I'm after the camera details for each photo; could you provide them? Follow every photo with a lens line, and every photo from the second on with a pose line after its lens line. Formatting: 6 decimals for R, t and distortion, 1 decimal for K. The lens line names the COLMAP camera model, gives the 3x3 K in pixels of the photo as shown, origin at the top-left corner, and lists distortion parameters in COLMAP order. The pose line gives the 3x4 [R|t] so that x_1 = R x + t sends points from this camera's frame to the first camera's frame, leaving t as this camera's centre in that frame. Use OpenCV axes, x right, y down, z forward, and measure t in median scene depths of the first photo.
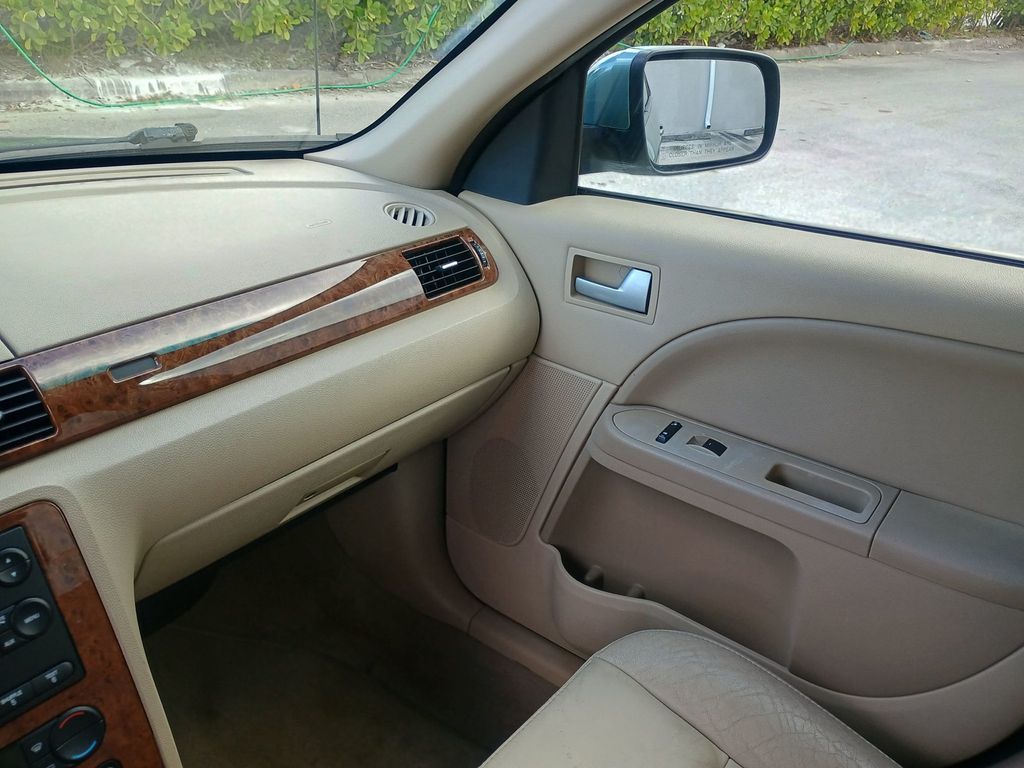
lens RADIAL K [[917.9, 0, 498.6], [0, 917.9, 363.6], [0, 0, 1]] dist [0.091278, -0.130183]
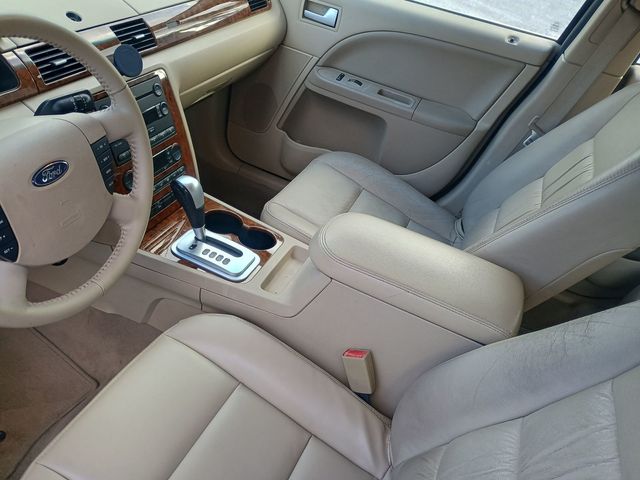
lens RADIAL K [[569.3, 0, 315.2], [0, 569.3, 235.8], [0, 0, 1]] dist [0.087919, -0.135817]
pose [[0.954700, -0.029769, 0.296077, -0.367470], [-0.040759, 0.972523, 0.229210, 0.141377], [-0.294765, -0.230895, 0.927255, -0.559509]]
